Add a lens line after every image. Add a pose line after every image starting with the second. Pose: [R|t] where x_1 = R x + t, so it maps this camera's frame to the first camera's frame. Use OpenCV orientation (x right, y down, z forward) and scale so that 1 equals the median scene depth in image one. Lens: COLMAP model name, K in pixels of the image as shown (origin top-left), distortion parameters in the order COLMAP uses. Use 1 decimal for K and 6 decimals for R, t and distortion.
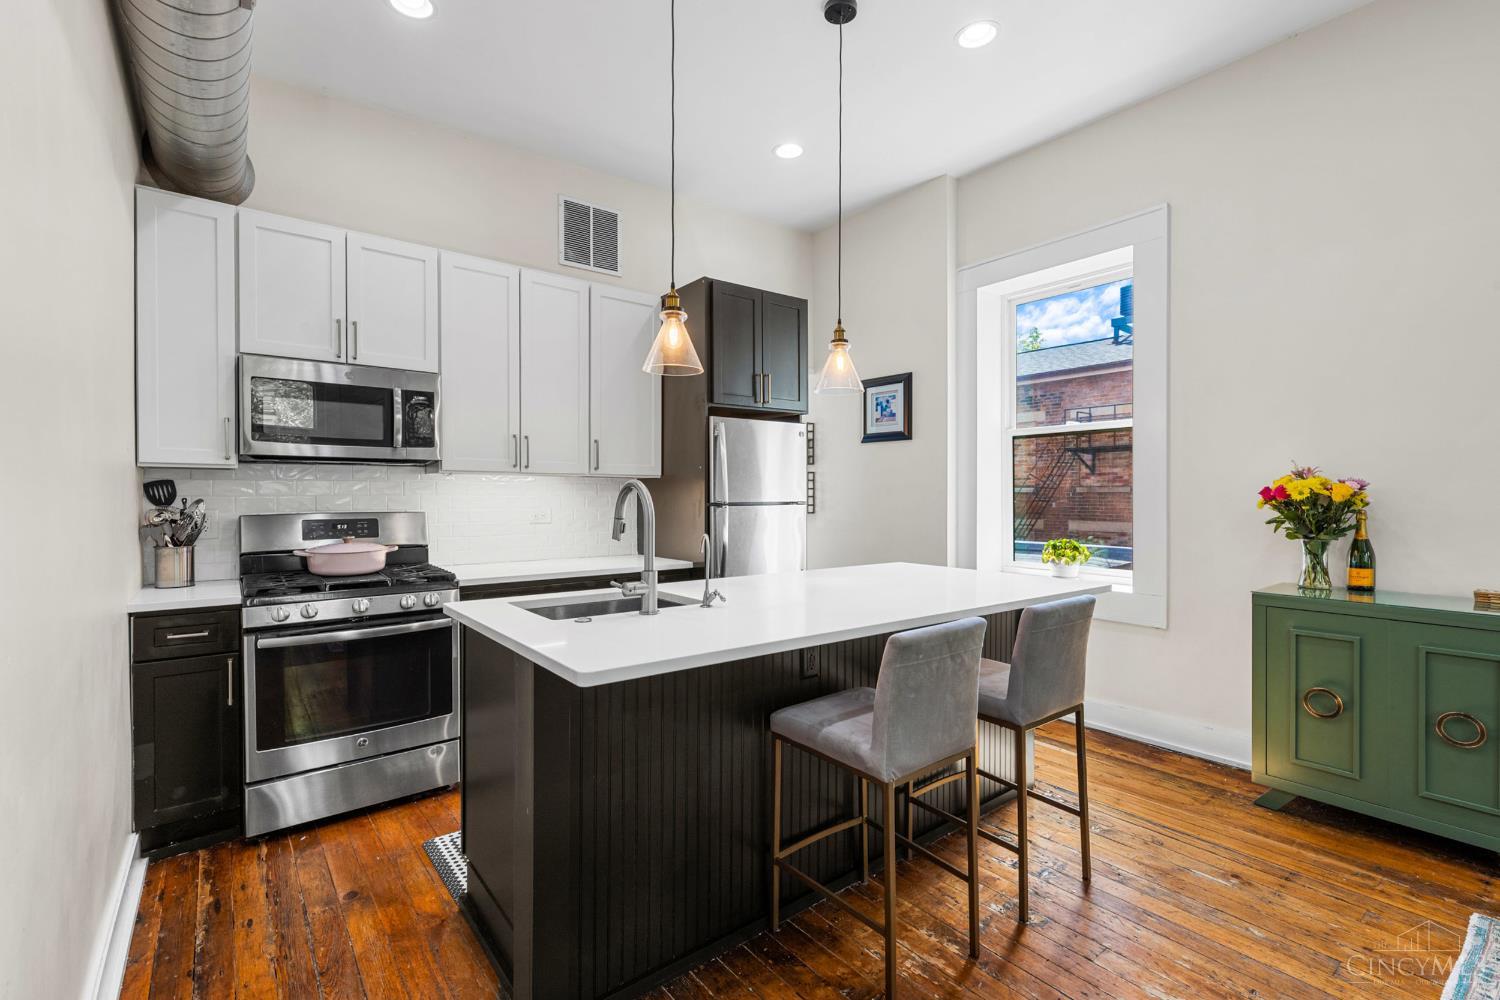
lens RADIAL K [[670.5, 0, 744.9], [0, 670.5, 498.9], [0, 0, 1]] dist [0.003087, 0.000153]
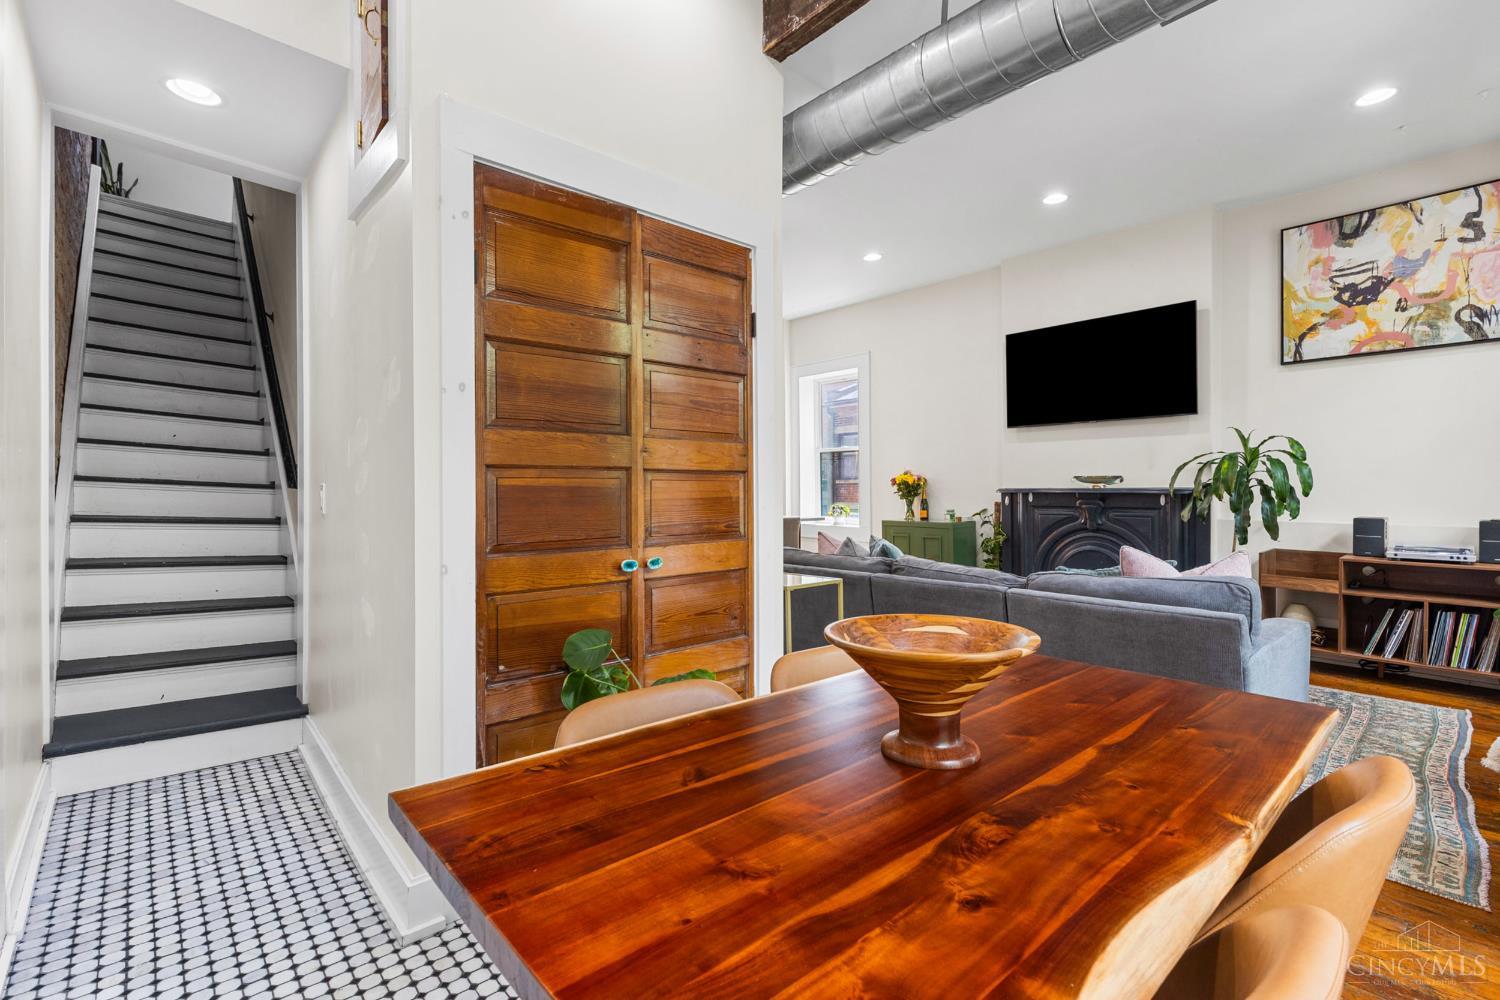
lens RADIAL K [[670.5, 0, 745.5], [0, 670.5, 491.8], [0, 0, 1]] dist [0.003087, 0.000153]
pose [[0.997764, -0.005951, 0.066569, 0.086650], [0.005971, 0.999982, -0.000092, 0.030226], [-0.066567, 0.000490, 0.997782, -1.433354]]
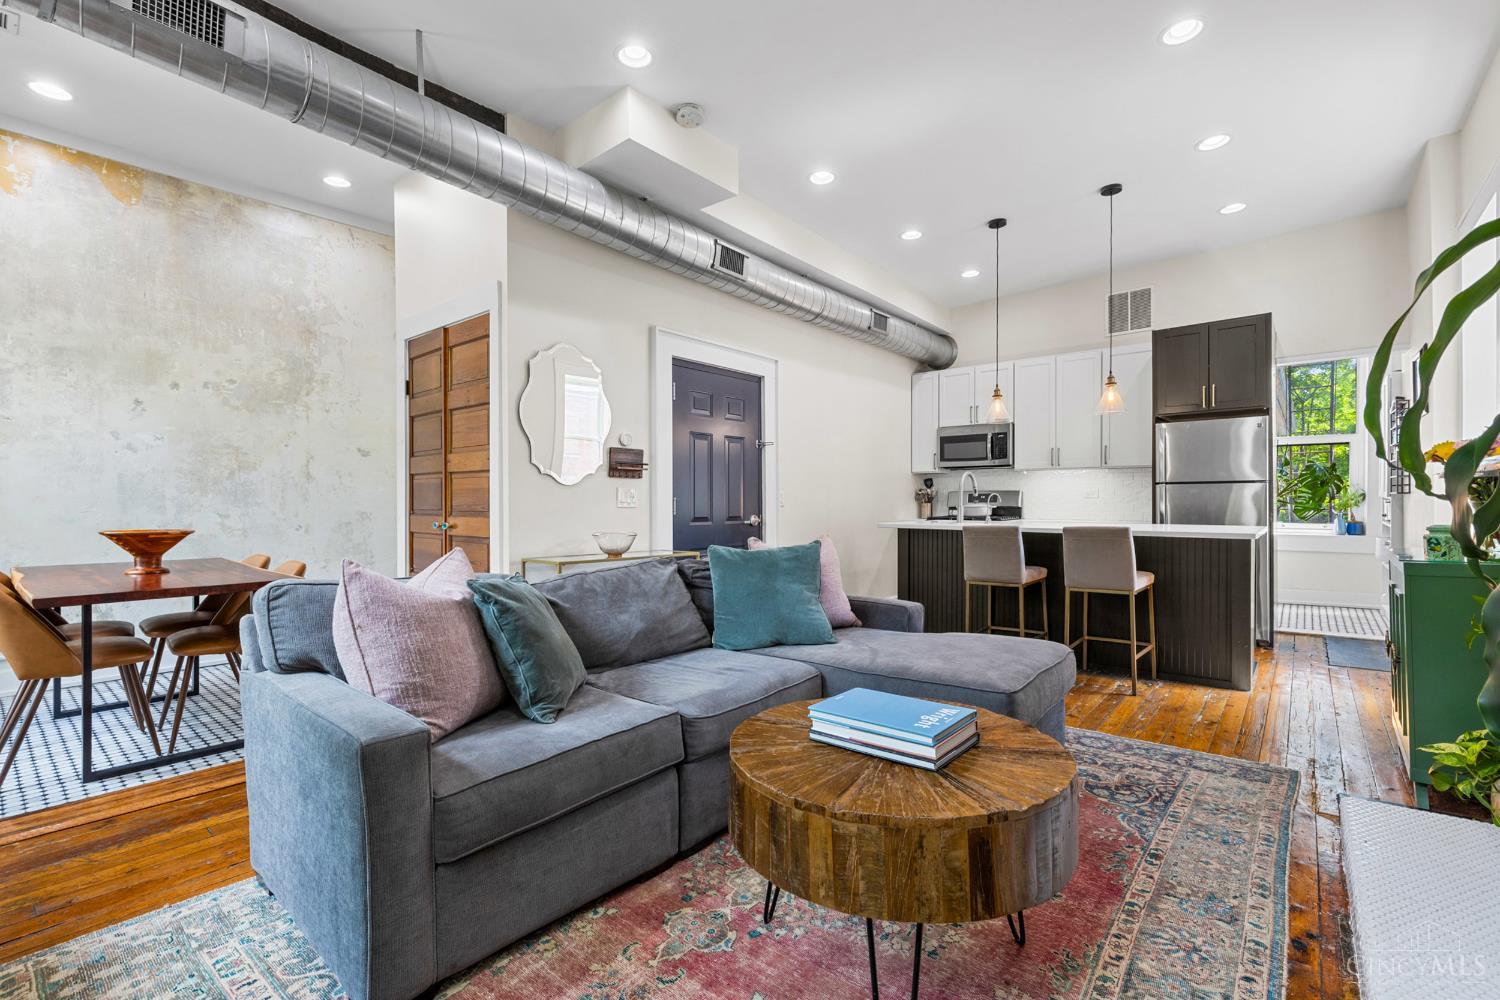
lens RADIAL K [[670.5, 0, 749.7], [0, 670.5, 503.4], [0, 0, 1]] dist [0.003087, 0.000153]
pose [[0.212664, 0.004458, -0.977115, 1.601594], [-0.000993, 0.999990, 0.004346, 0.062700], [0.977125, 0.000046, 0.212666, -0.252898]]
